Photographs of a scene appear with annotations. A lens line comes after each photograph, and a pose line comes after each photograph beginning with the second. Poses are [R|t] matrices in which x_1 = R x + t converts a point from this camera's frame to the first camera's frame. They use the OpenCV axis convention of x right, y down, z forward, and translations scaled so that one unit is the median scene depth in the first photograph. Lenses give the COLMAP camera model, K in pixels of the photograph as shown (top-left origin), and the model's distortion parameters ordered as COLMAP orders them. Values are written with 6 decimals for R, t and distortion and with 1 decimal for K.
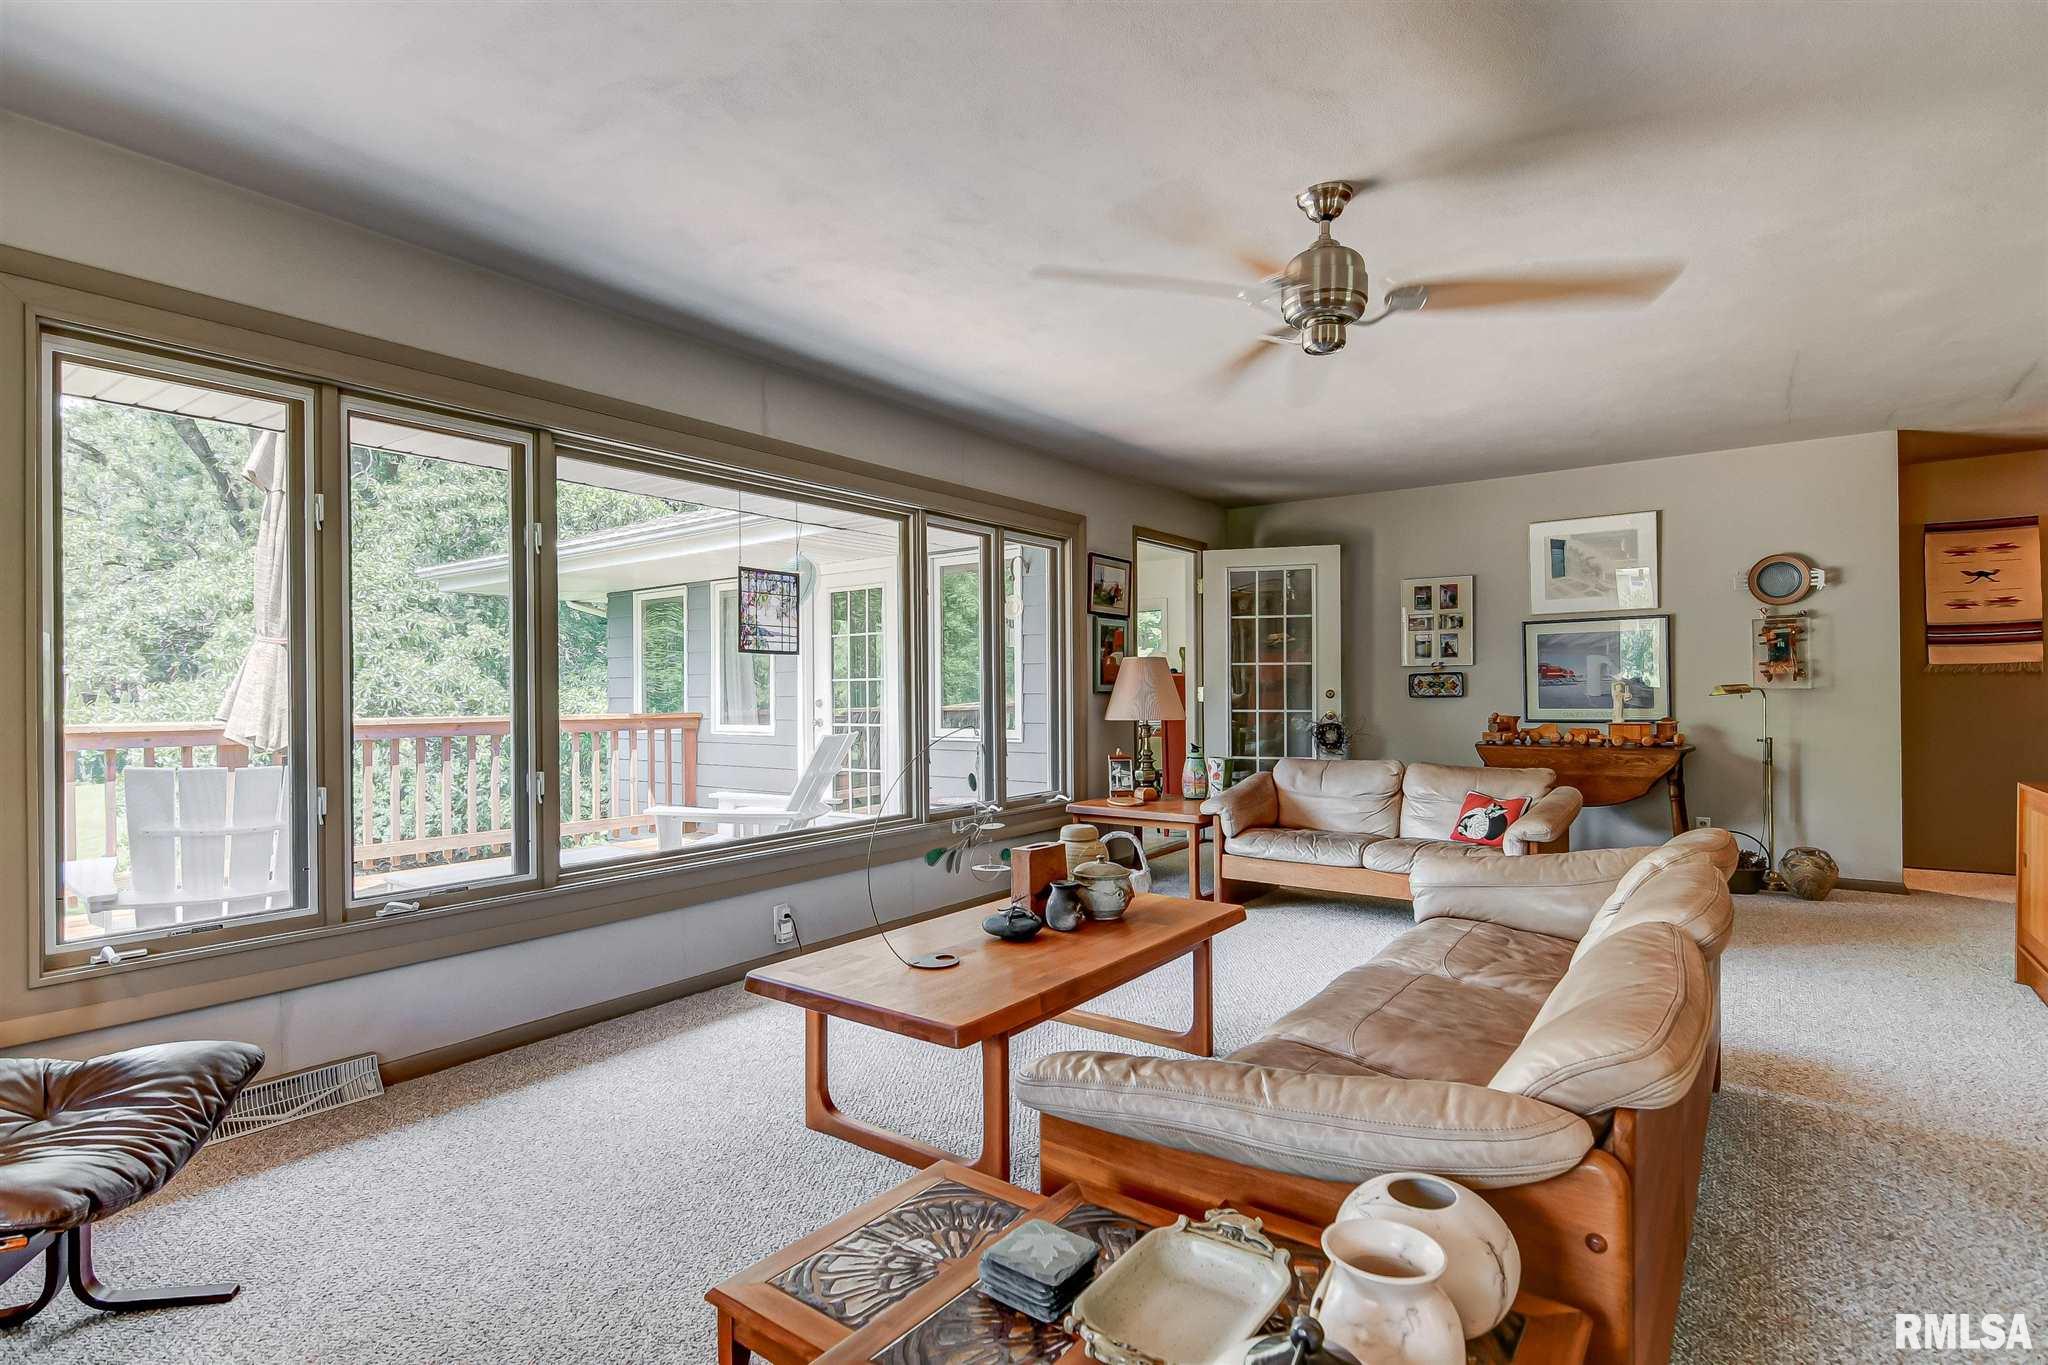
lens RADIAL K [[987.4, 0, 1024.0], [0, 987.4, 682.5], [0, 0, 1]] dist [-0.013477, -0.000515]
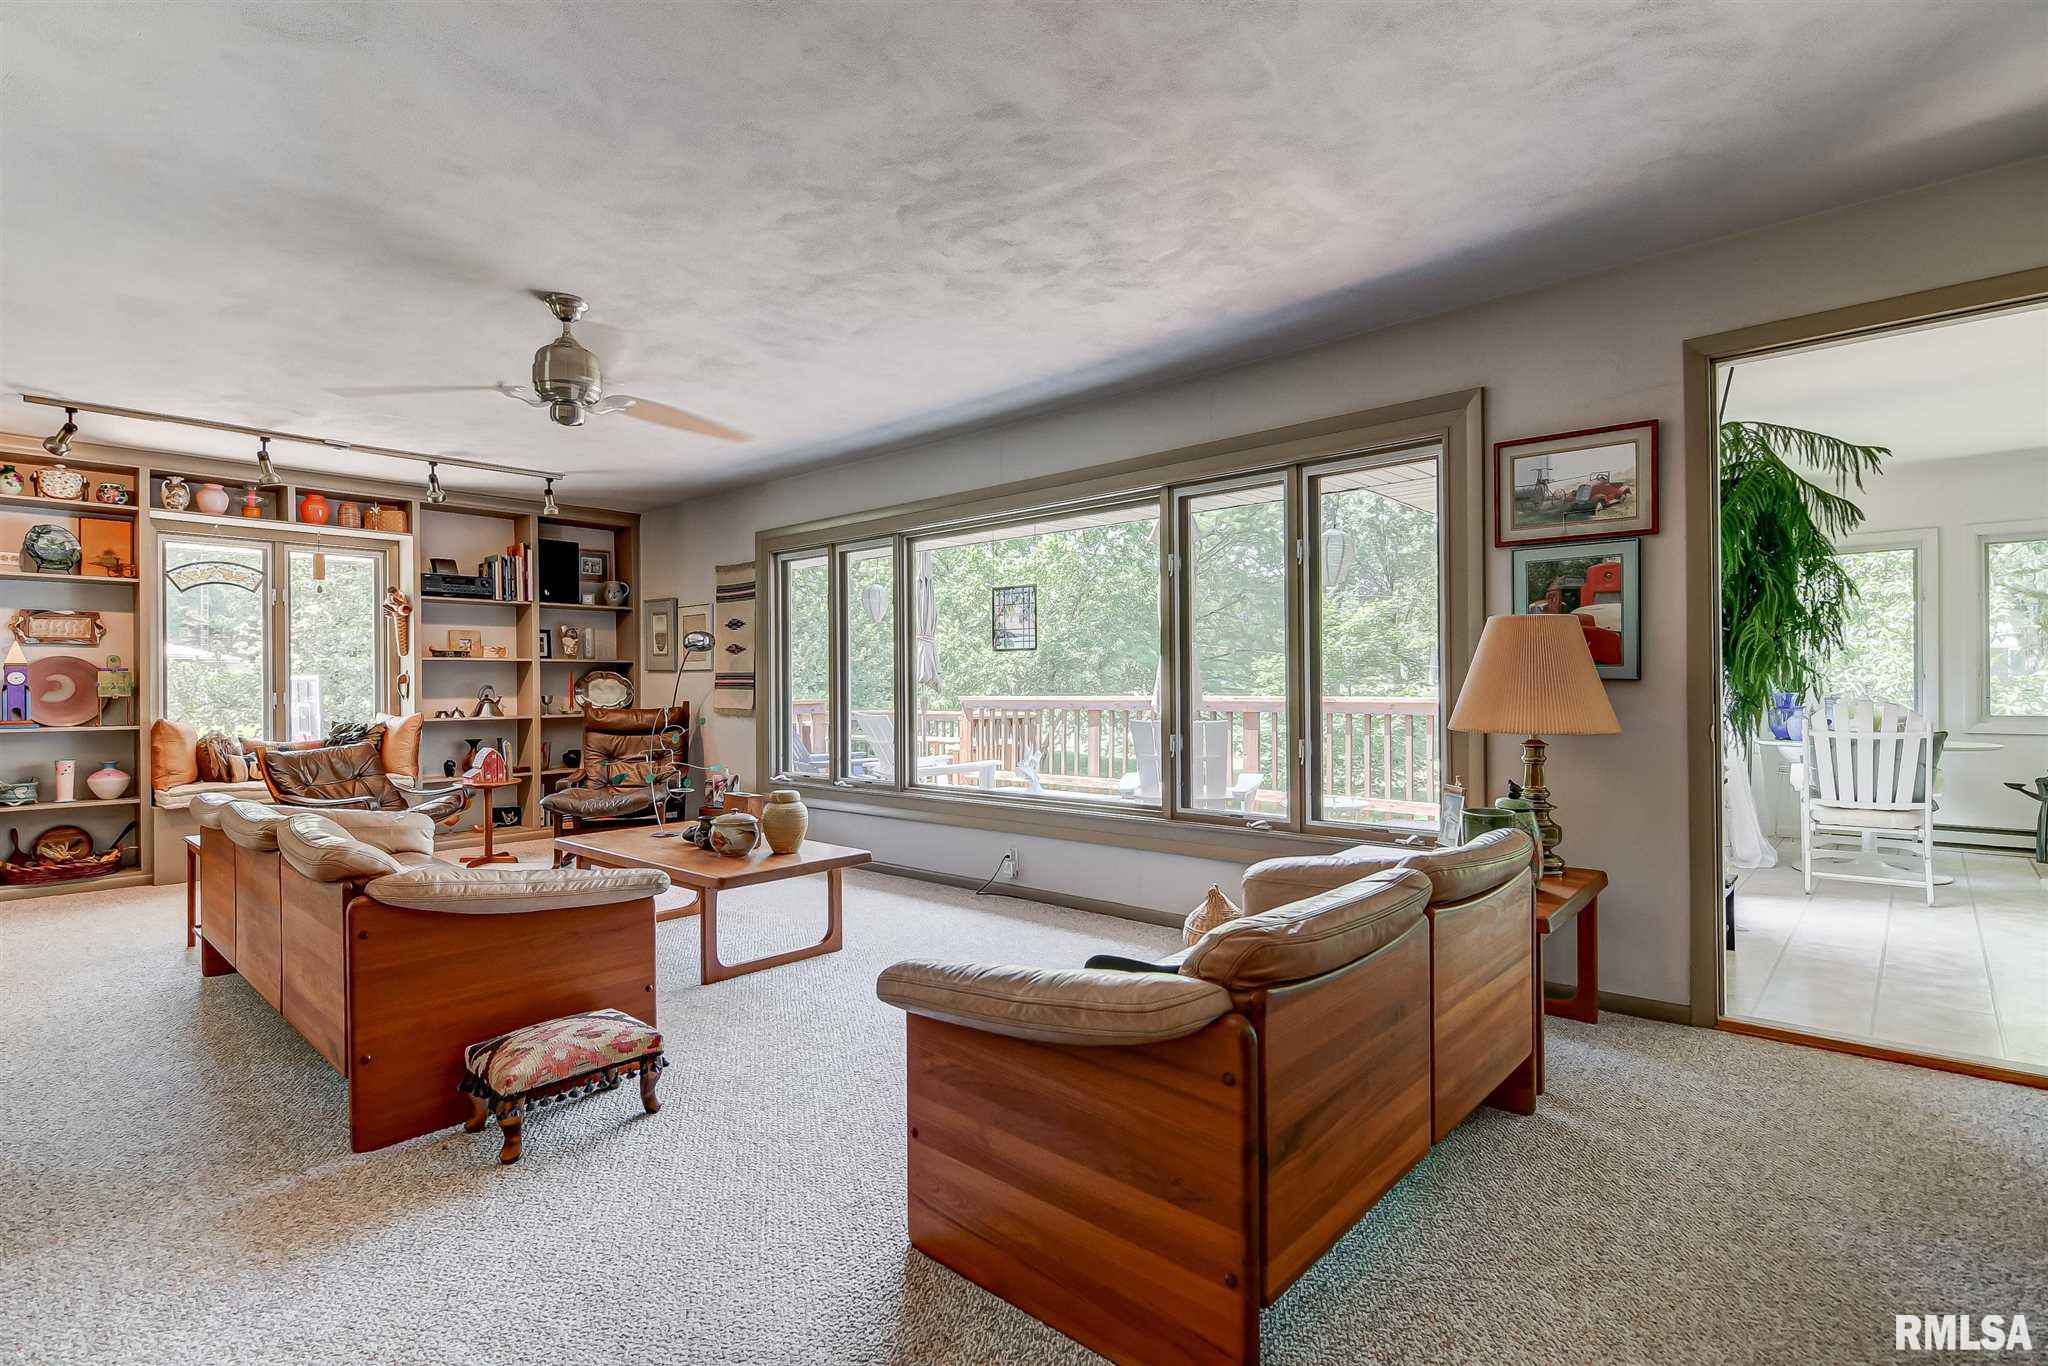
lens RADIAL K [[968.3, 0, 1024.0], [0, 968.3, 683.0], [0, 0, 1]] dist [-0.003493, -0.000469]
pose [[-0.112839, 0.006886, -0.993589, 0.852882], [0.014675, 0.999878, 0.005262, 0.004924], [0.993505, -0.013987, -0.112927, 0.995309]]
